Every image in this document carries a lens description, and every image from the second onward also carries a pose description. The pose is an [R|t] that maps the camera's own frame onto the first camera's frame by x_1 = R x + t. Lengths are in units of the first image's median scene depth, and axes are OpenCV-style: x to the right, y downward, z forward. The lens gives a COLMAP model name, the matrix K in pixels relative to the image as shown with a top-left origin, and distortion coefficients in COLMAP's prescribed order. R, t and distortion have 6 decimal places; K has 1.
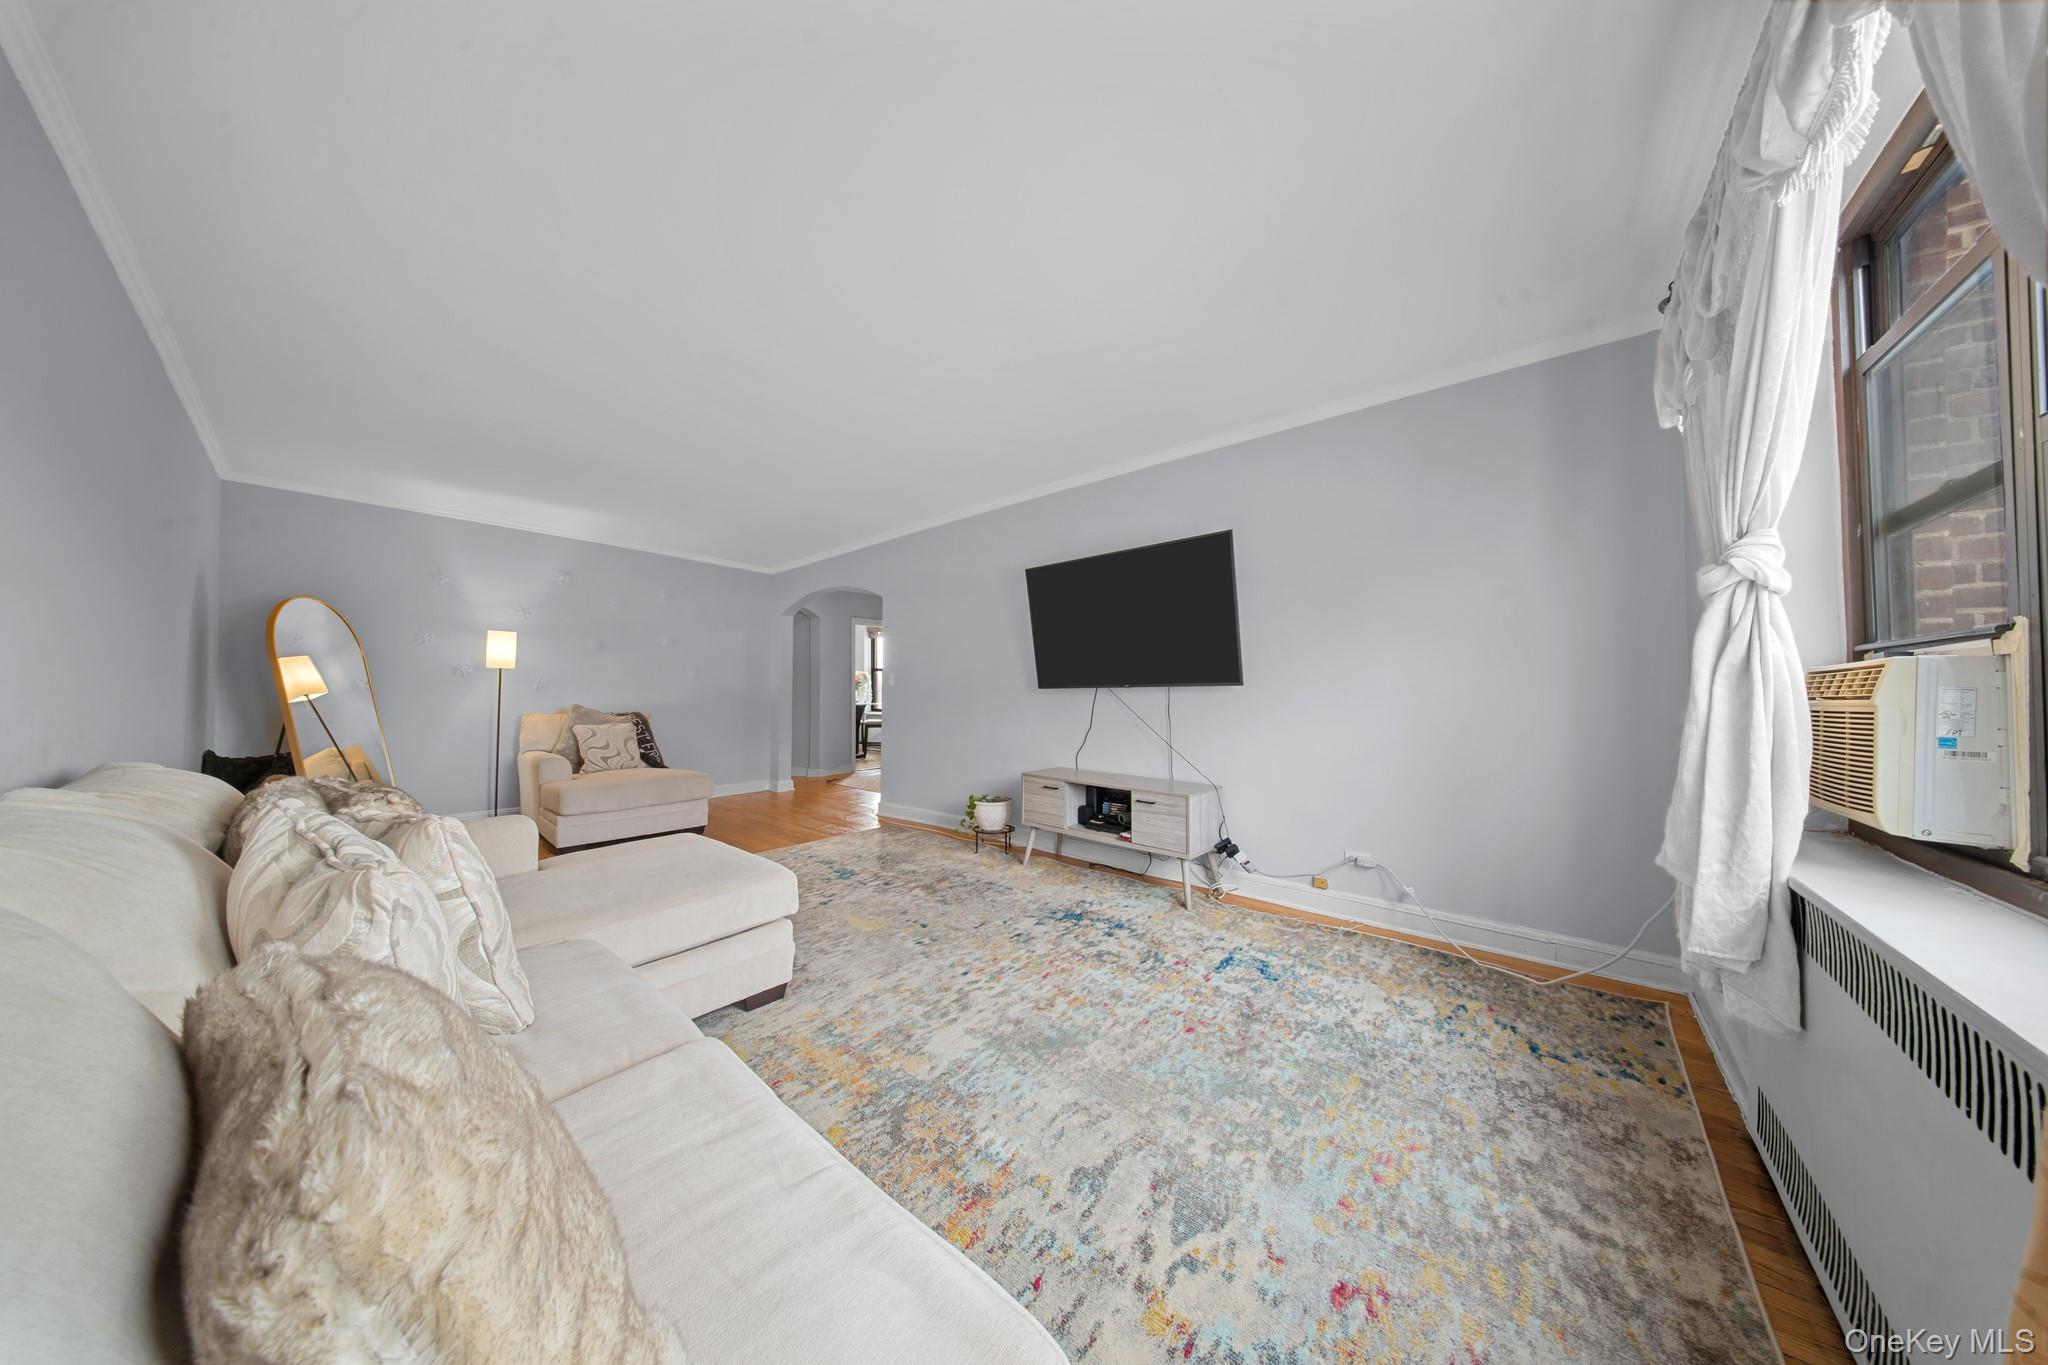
lens RADIAL K [[600.9, 0, 1024.2], [0, 600.9, 686.0], [0, 0, 1]] dist [-0.000528, -0.001851]
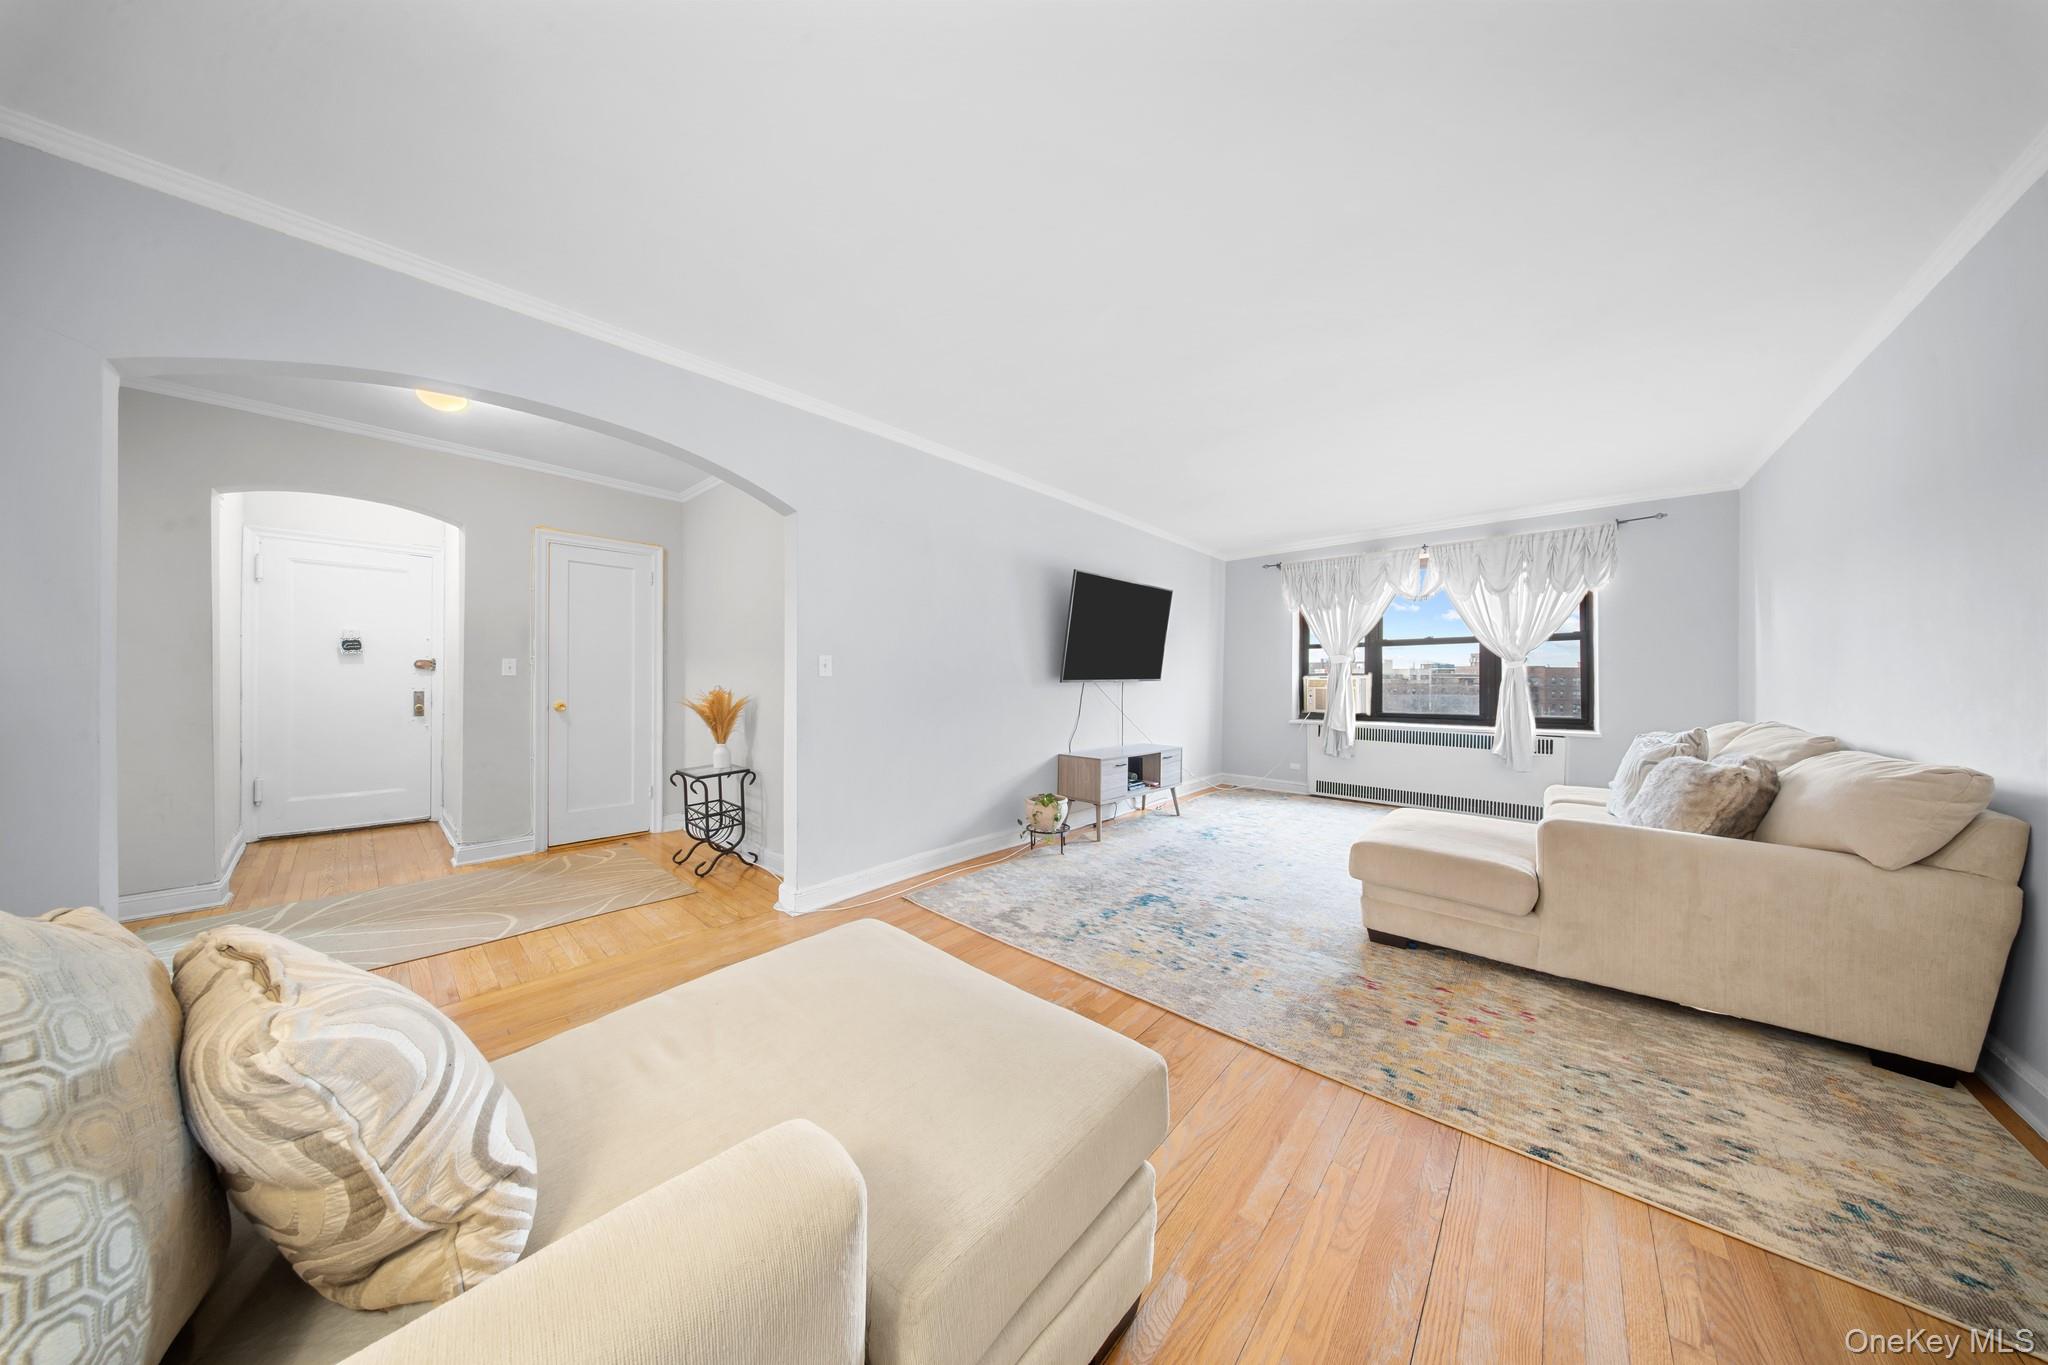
lens RADIAL K [[600.9, 0, 1030.9], [0, 600.9, 683.1], [0, 0, 1]] dist [-0.000528, -0.001851]
pose [[0.003503, -0.008950, 0.999954, -1.346707], [-0.017203, 0.999811, 0.009009, -0.002965], [-0.999846, -0.017233, 0.003349, 1.367209]]
